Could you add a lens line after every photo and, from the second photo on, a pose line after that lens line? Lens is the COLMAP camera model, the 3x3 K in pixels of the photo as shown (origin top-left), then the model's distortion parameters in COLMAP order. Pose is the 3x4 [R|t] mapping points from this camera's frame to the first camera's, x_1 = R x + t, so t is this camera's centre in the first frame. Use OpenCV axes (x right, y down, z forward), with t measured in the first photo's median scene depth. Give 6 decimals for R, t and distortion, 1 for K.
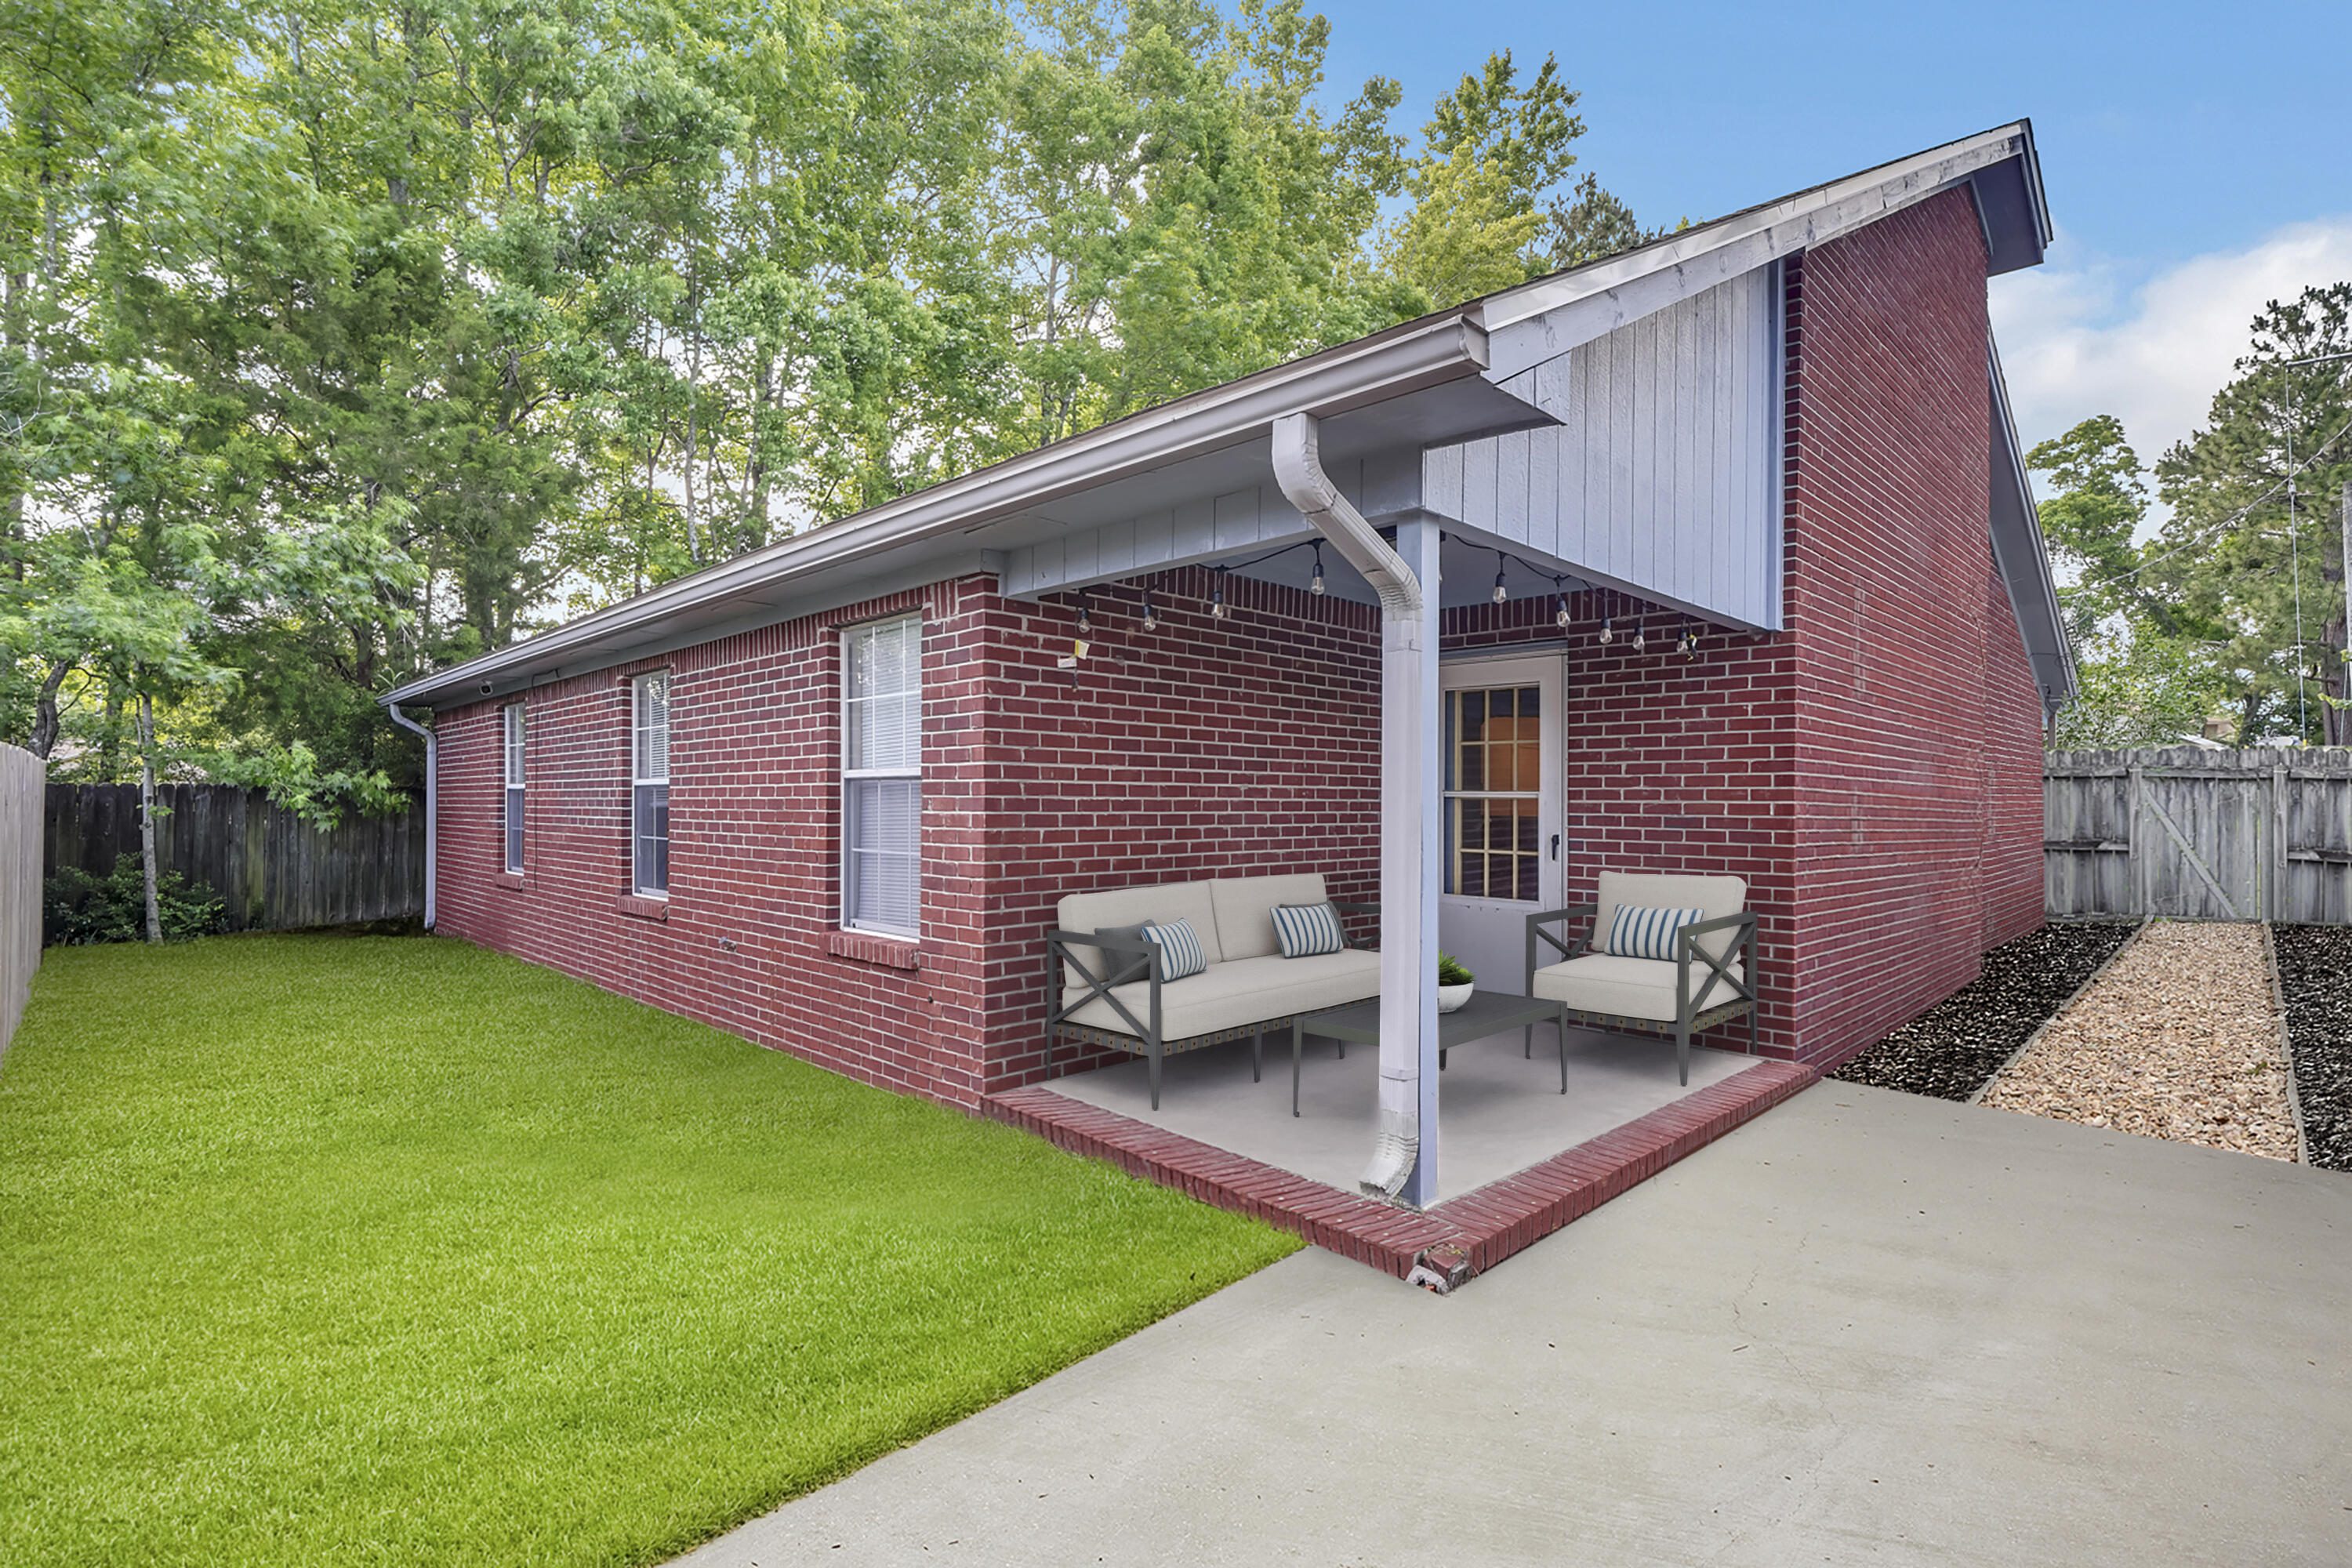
lens RADIAL K [[1108.3, 0, 1176.0], [0, 1108.3, 784.0], [0, 0, 1]] dist [0.000993, 0.000551]
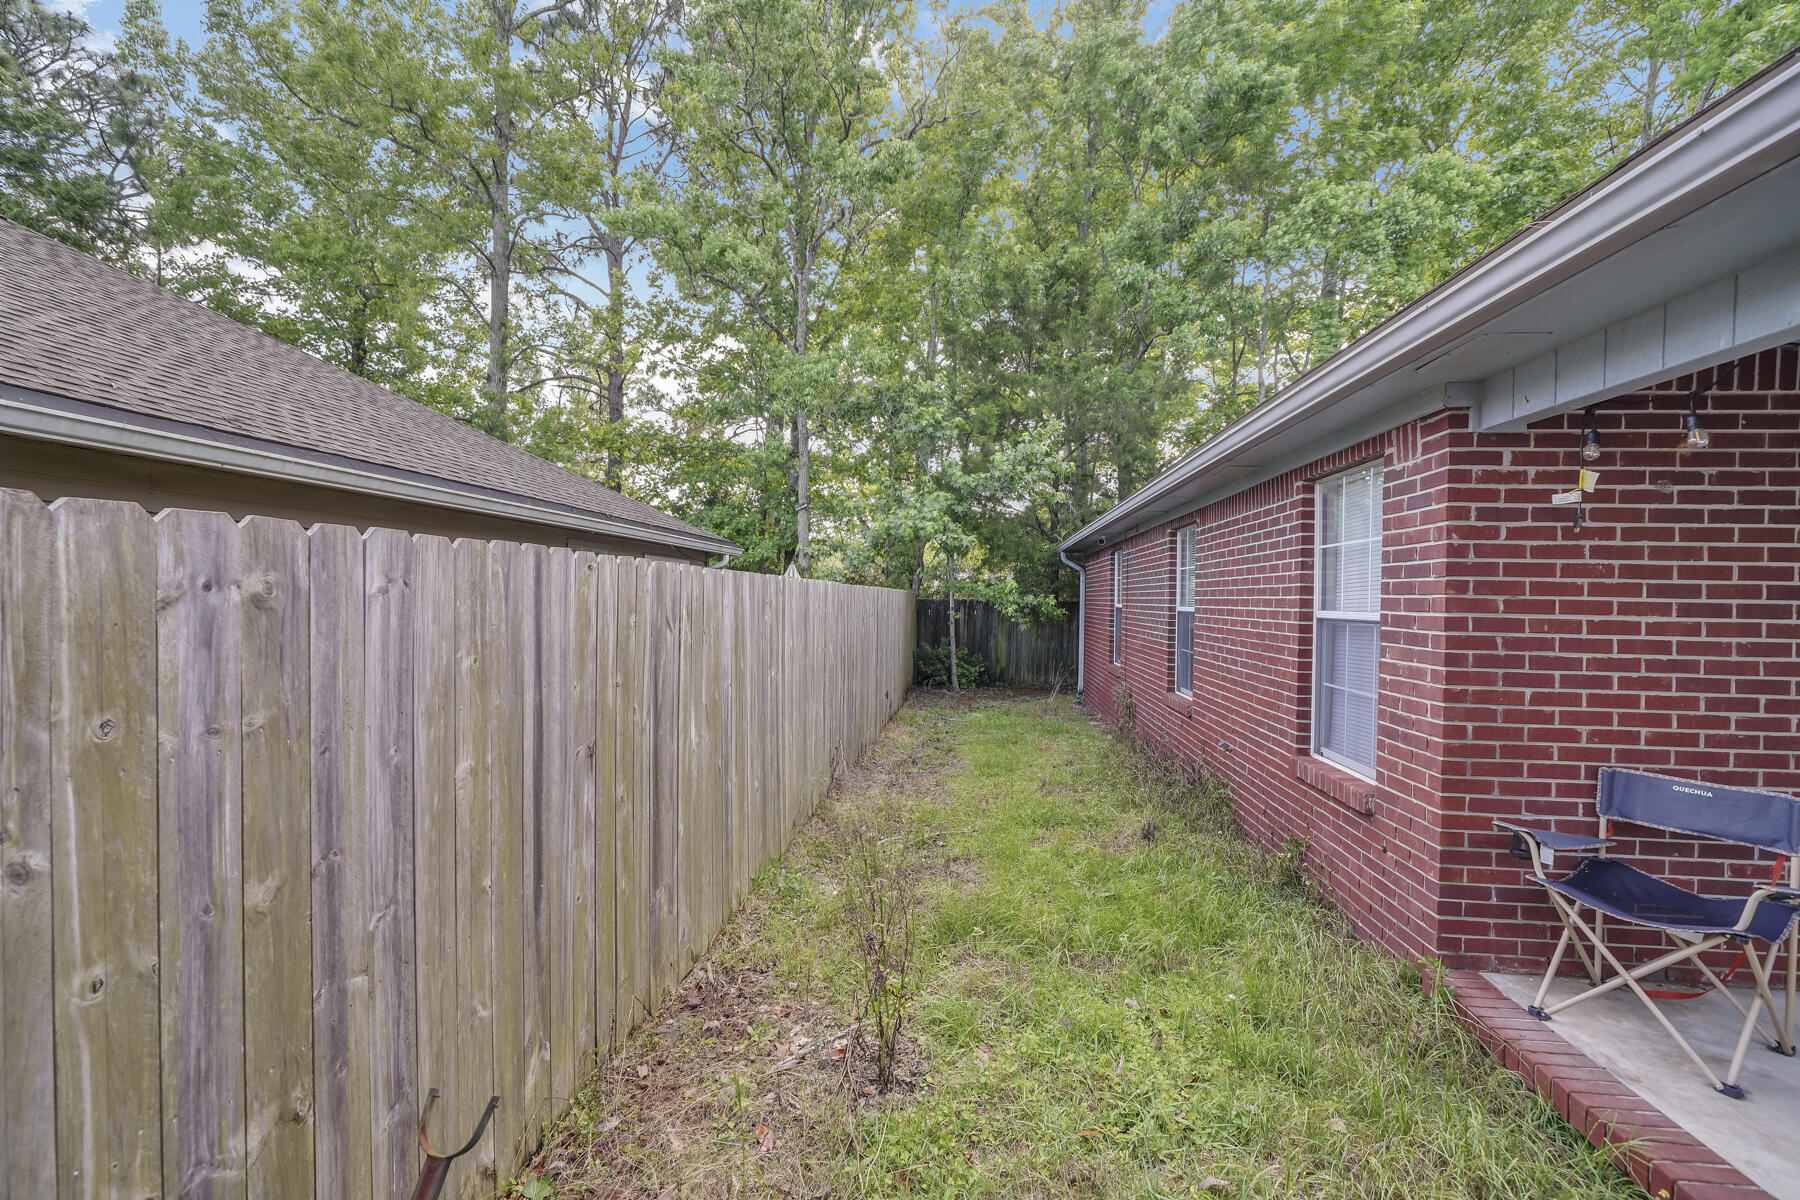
lens RADIAL K [[779.2, 0, 891.6], [0, 779.2, 604.3], [0, 0, 1]] dist [-0.000528, -0.000793]
pose [[0.629612, 0.016455, -0.776735, 0.033766], [-0.003075, 0.999821, 0.018688, -0.031633], [0.776903, -0.009377, 0.629550, 0.189354]]
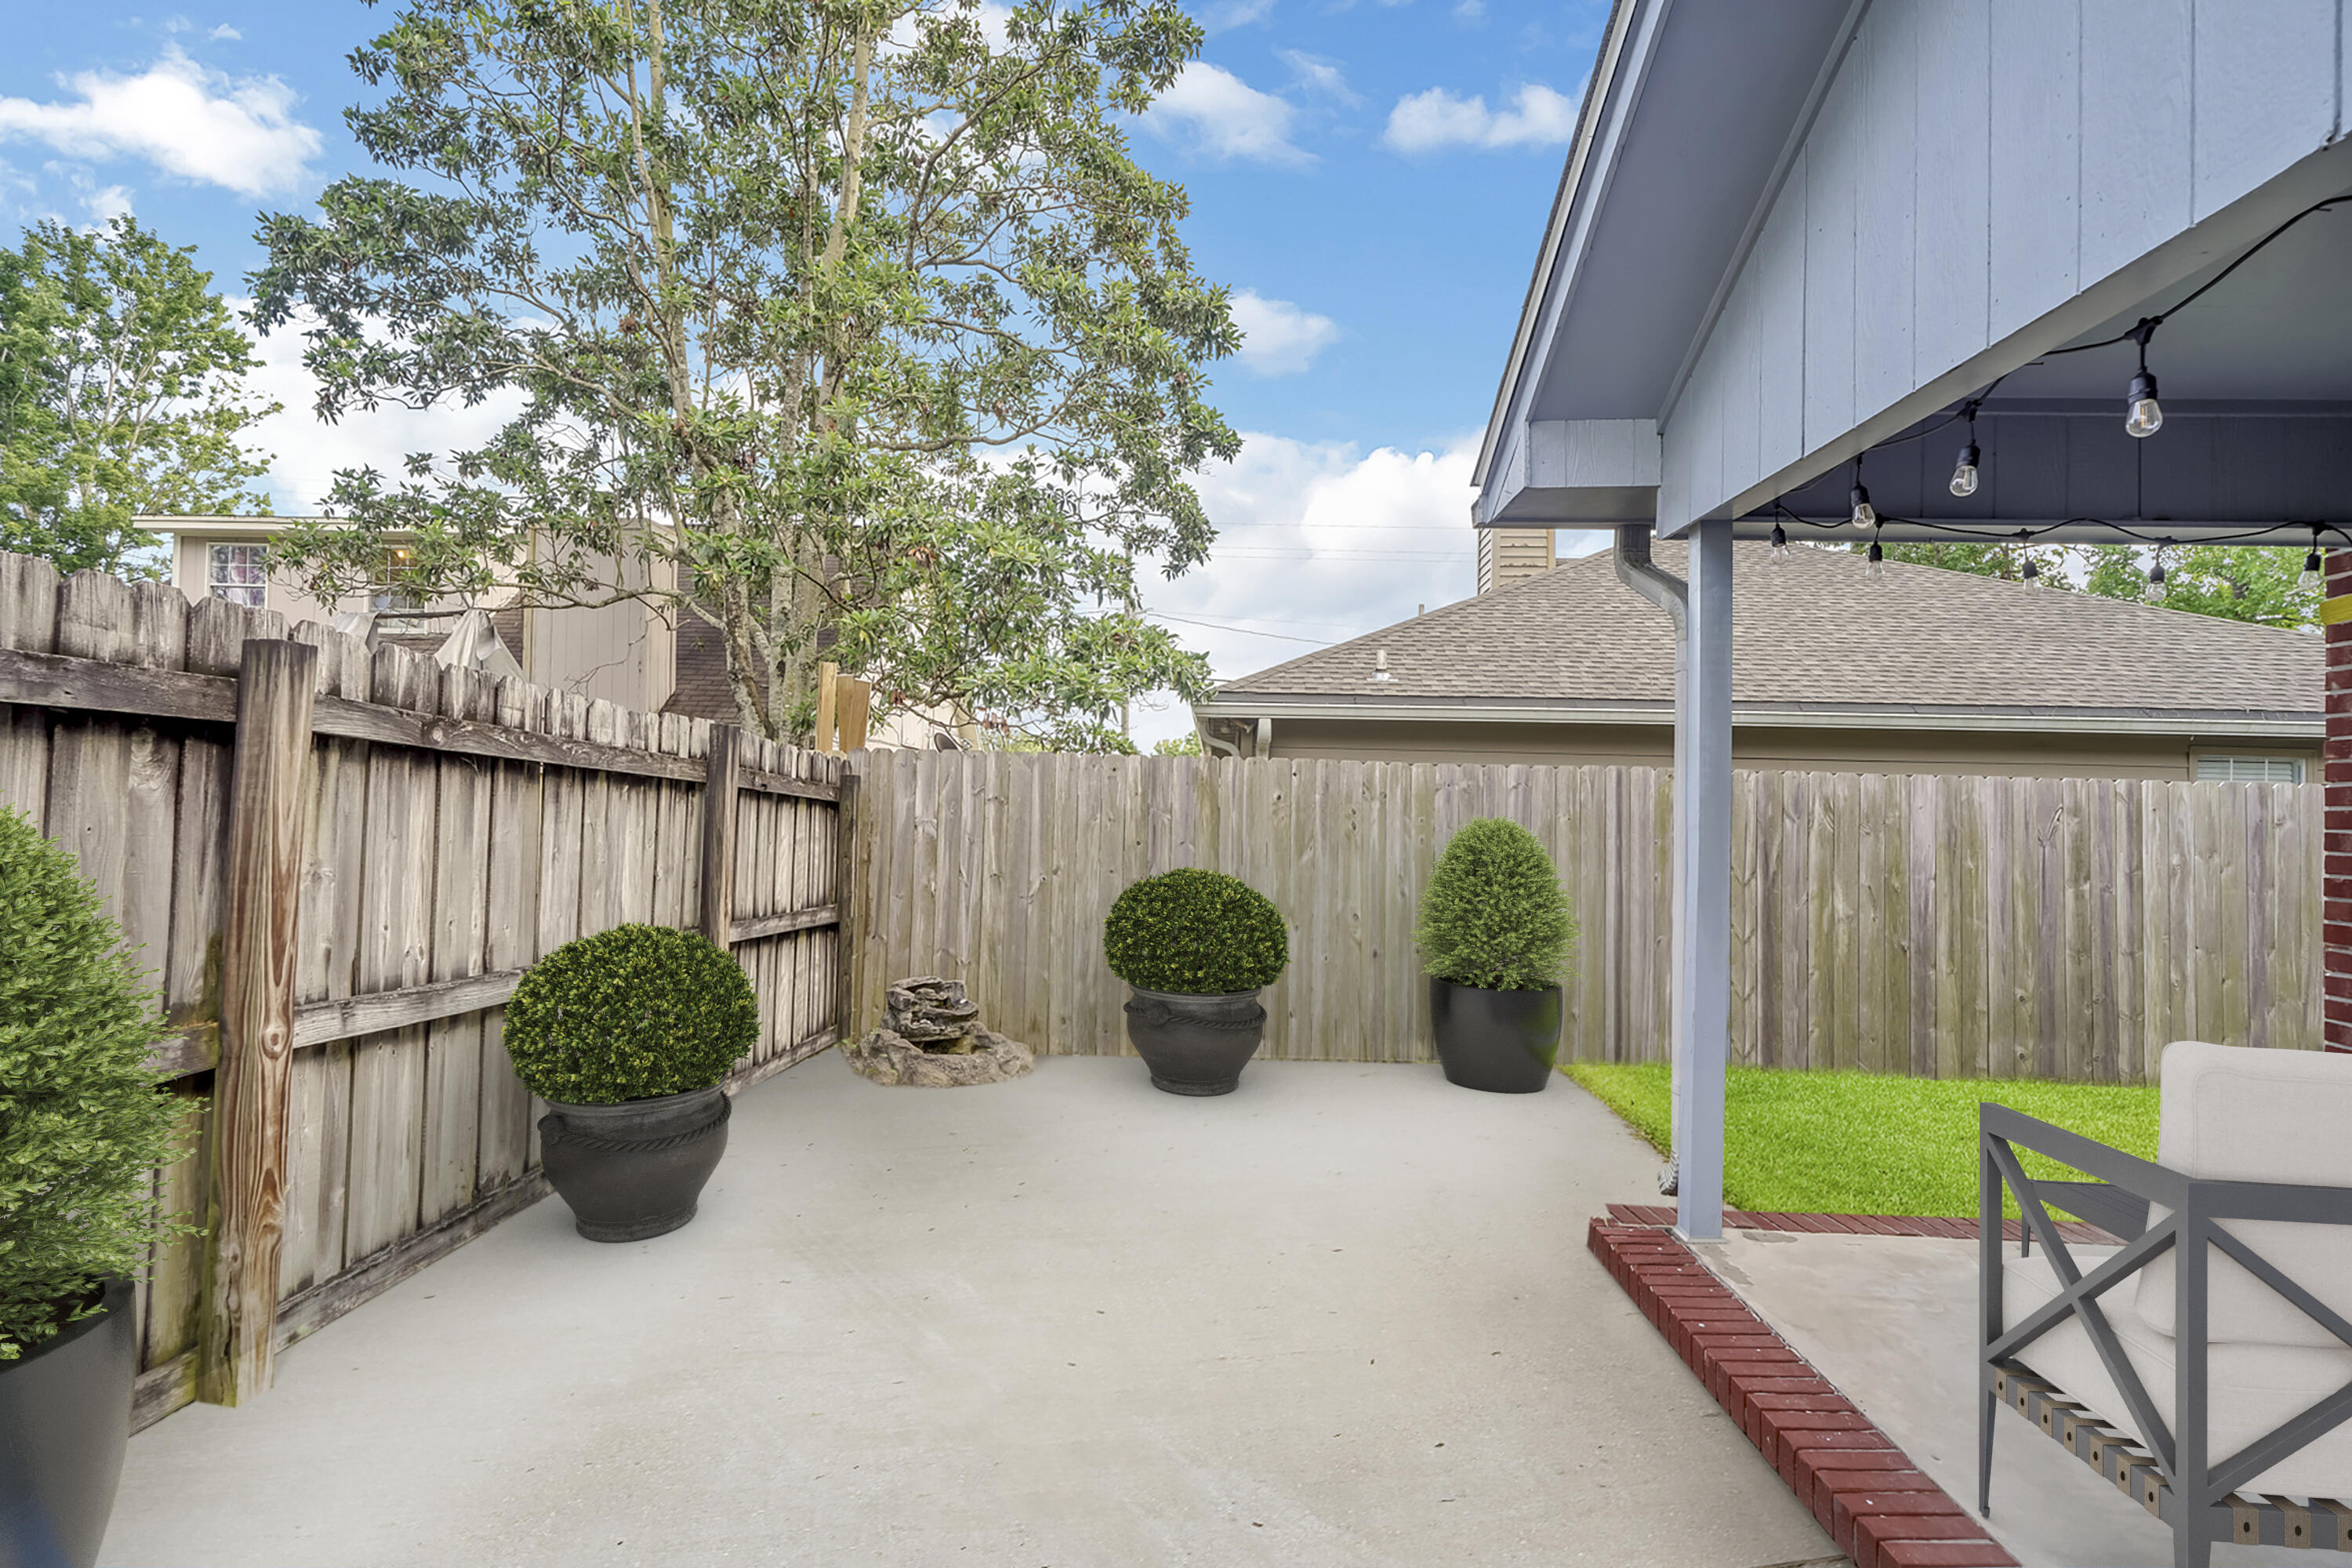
lens RADIAL K [[1108.3, 0, 1176.0], [0, 1108.3, 784.0], [0, 0, 1]] dist [0.000993, 0.000551]
pose [[-0.726731, -0.033770, -0.686092, 0.735489], [-0.010794, 0.999229, -0.037749, 0.013974], [0.686837, -0.020028, -0.726535, 0.831183]]
